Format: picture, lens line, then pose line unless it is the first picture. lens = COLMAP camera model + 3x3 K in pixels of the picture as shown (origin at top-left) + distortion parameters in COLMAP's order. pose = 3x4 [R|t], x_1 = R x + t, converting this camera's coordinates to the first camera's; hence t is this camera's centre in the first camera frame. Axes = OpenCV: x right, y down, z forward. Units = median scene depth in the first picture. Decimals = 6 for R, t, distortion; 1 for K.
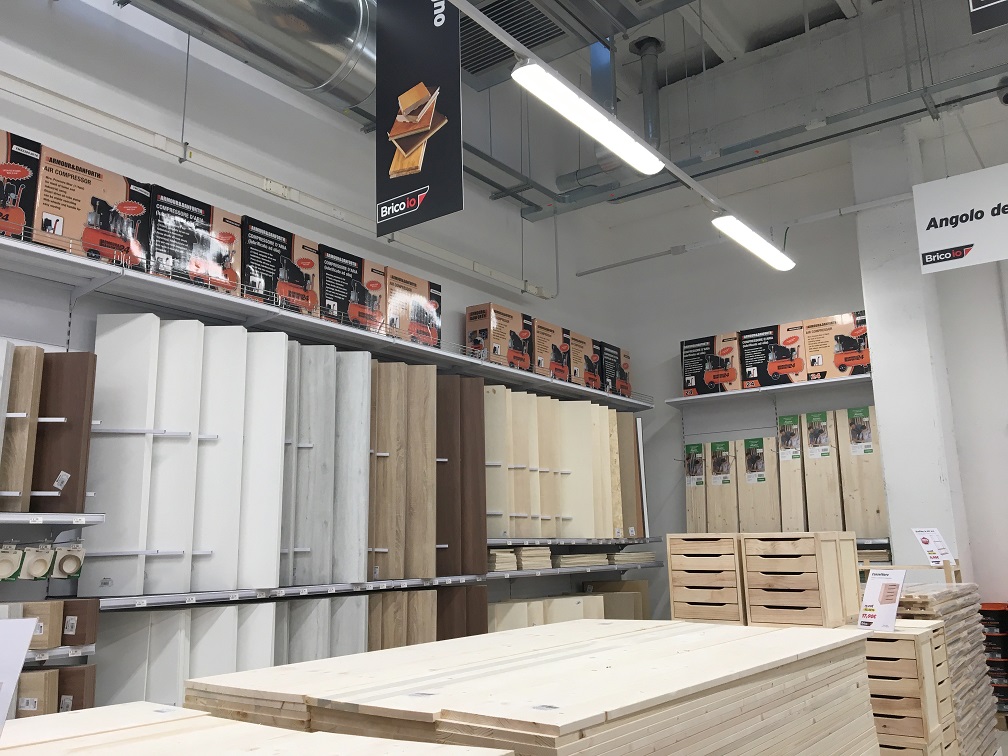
lens RADIAL K [[845.1, 0, 504.9], [0, 845.1, 370.1], [0, 0, 1]] dist [0.049011, -0.080756]
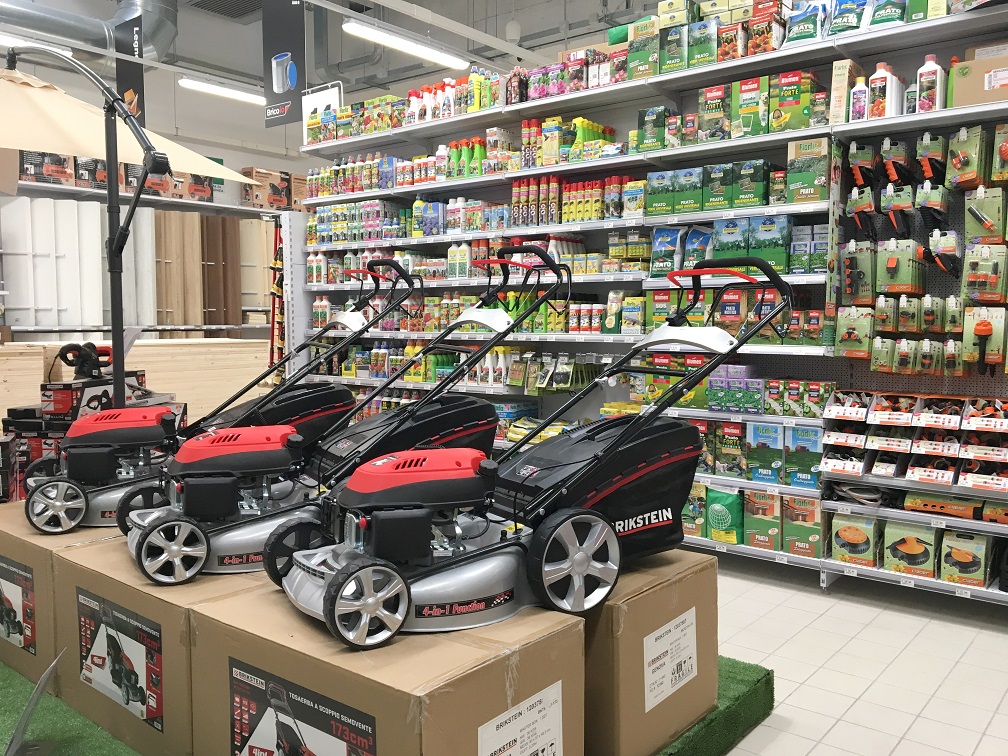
lens RADIAL K [[845.1, 0, 503.6], [0, 845.1, 381.6], [0, 0, 1]] dist [0.049011, -0.080756]
pose [[0.999101, 0.020837, -0.036922, 0.668823], [-0.009989, 0.962065, 0.272639, -0.164794], [0.041203, -0.272025, 0.961408, -0.859908]]
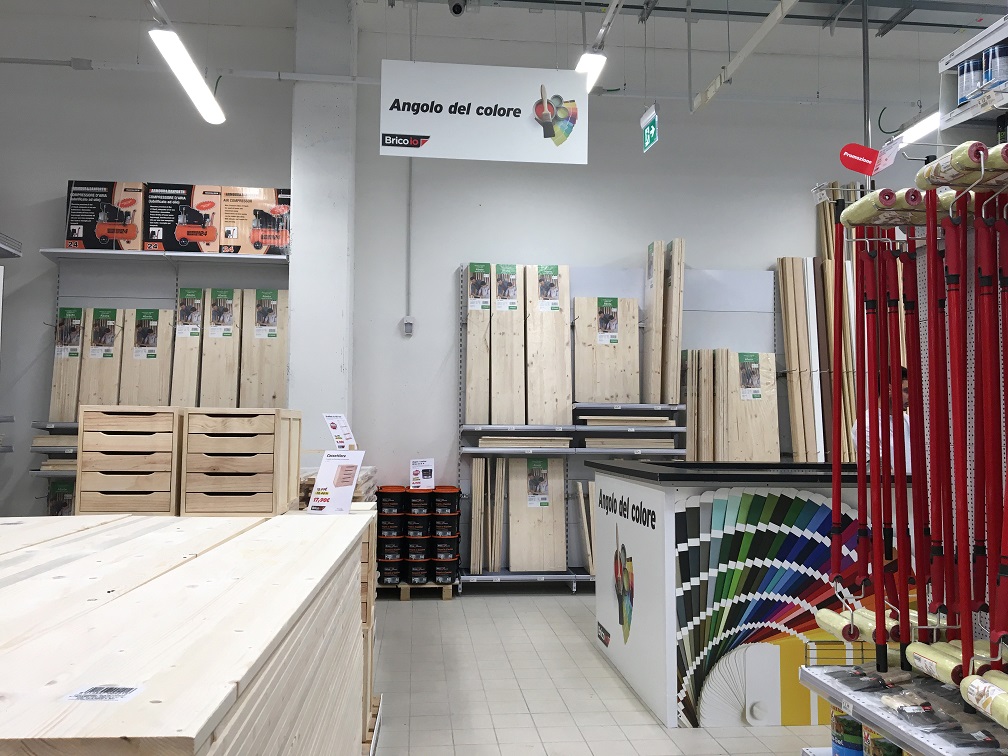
lens RADIAL K [[845.1, 0, 506.7], [0, 845.1, 378.9], [0, 0, 1]] dist [0.049011, -0.080756]
pose [[0.732795, 0.066882, 0.677155, -0.026703], [-0.158488, 0.984564, 0.074265, 0.029414], [-0.661735, -0.161742, 0.732083, 0.106238]]
